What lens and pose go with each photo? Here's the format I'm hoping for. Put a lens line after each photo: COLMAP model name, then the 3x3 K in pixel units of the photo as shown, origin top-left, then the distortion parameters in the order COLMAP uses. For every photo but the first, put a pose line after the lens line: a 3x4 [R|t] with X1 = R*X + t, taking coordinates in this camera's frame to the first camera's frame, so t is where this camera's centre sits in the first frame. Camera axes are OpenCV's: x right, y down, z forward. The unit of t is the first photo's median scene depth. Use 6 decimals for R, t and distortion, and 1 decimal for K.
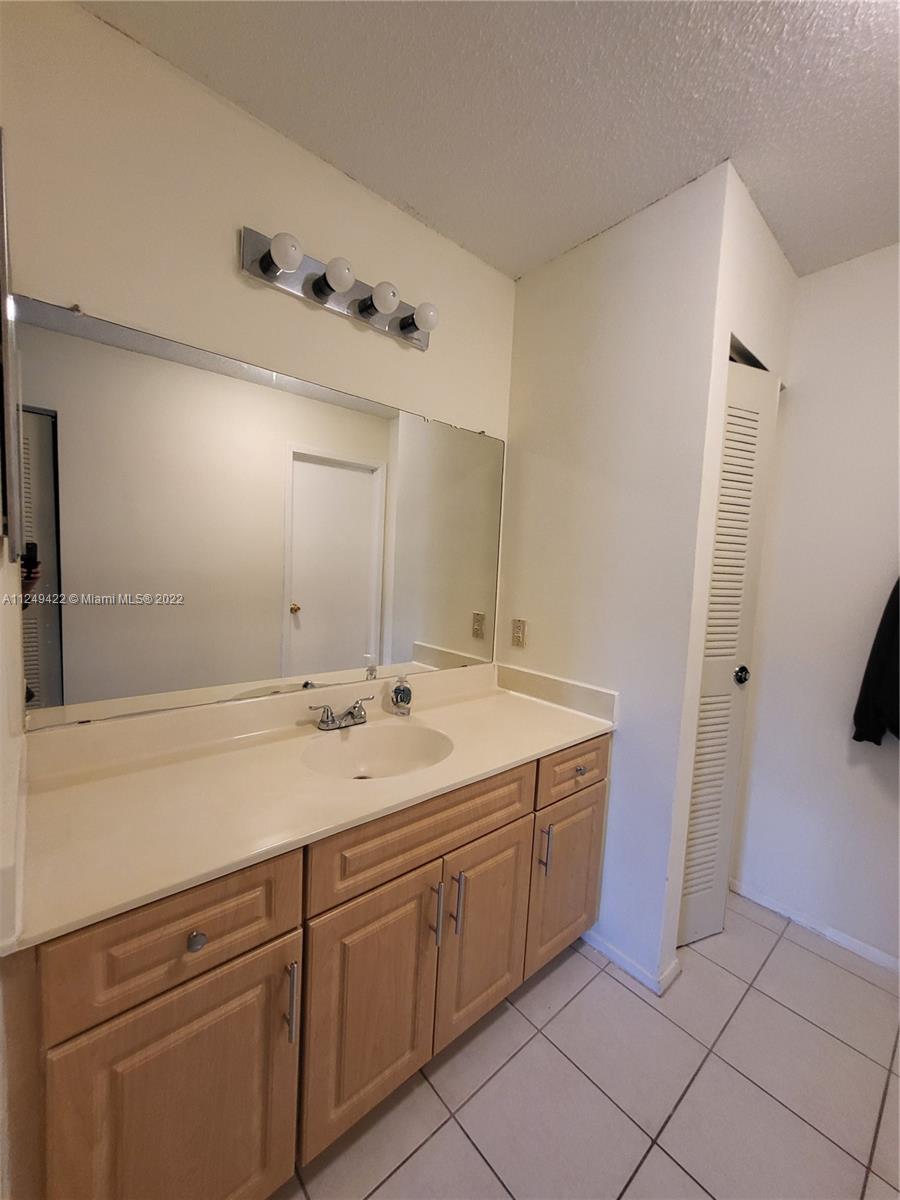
lens RADIAL K [[475.1, 0, 449.7], [0, 475.1, 603.5], [0, 0, 1]] dist [0.000222, -0.001310]
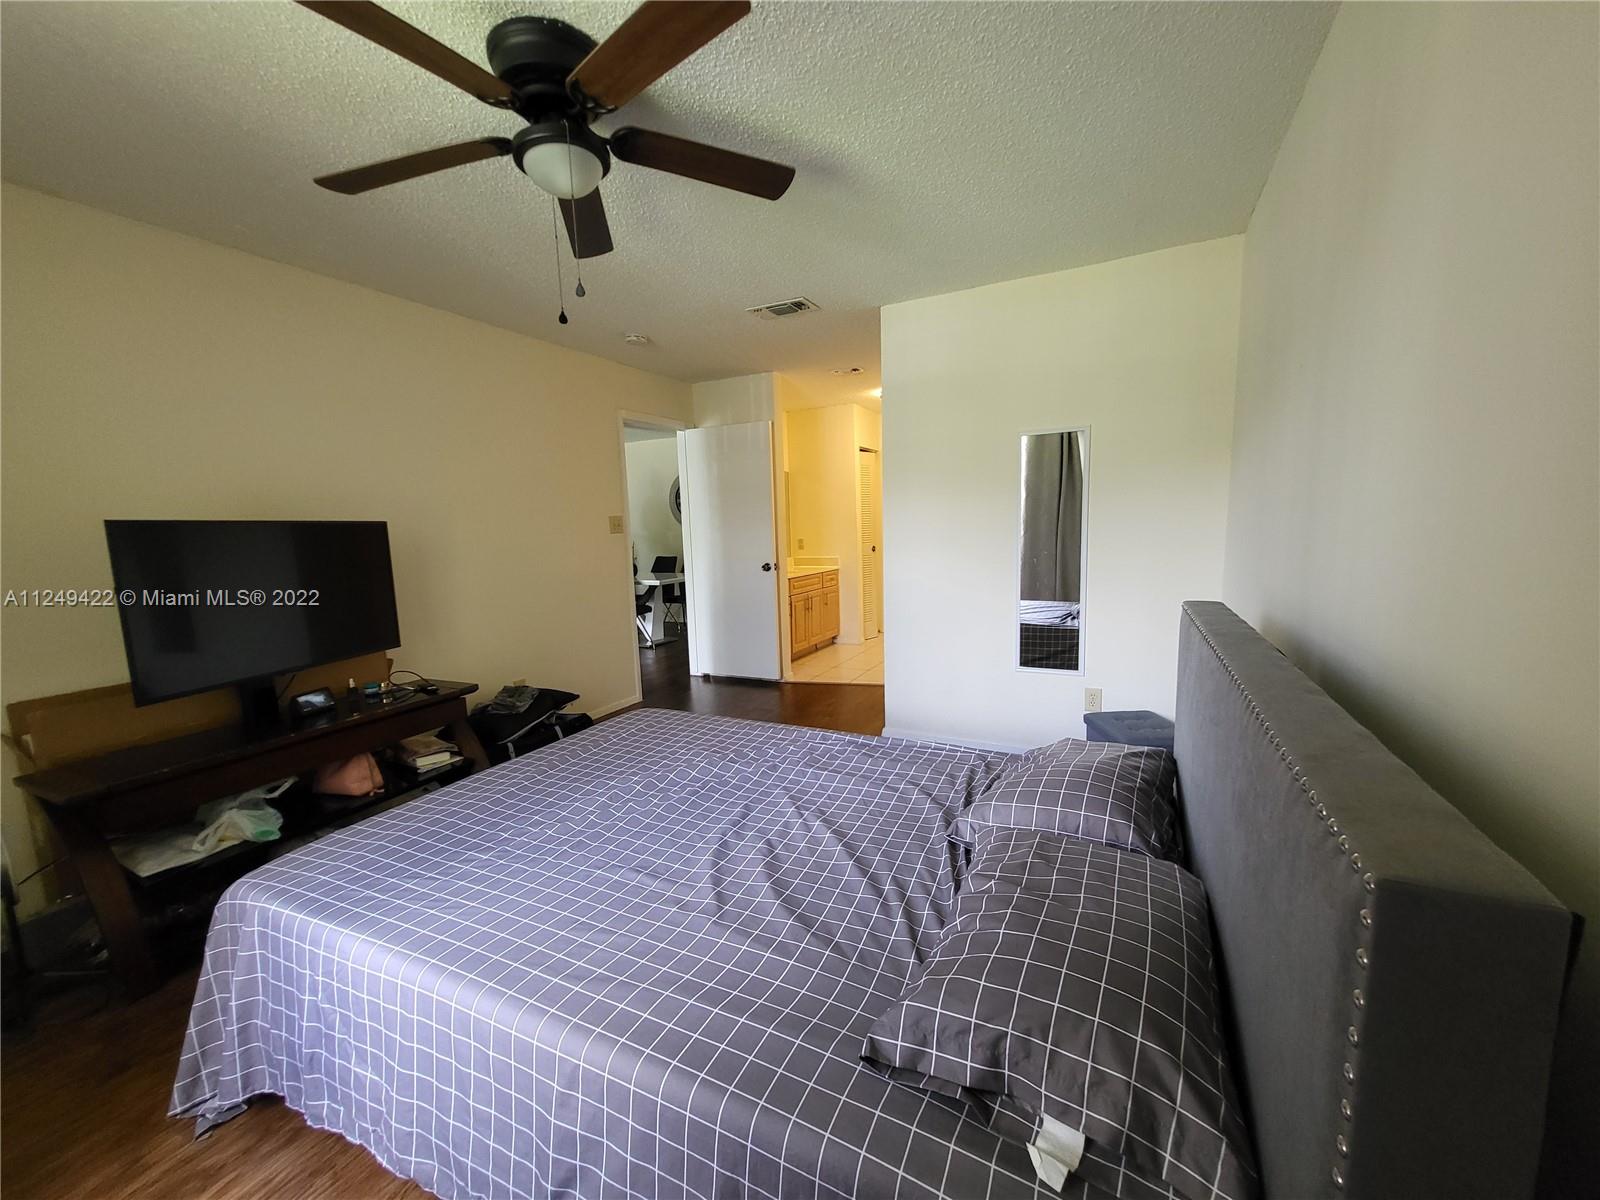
lens RADIAL K [[633.5, 0, 810.0], [0, 633.5, 598.0], [0, 0, 1]] dist [0.000222, -0.001310]
pose [[0.928254, -0.116934, 0.353088, -1.314741], [0.094749, 0.992319, 0.079539, 0.100709], [-0.359676, -0.040378, 0.932203, -2.806195]]
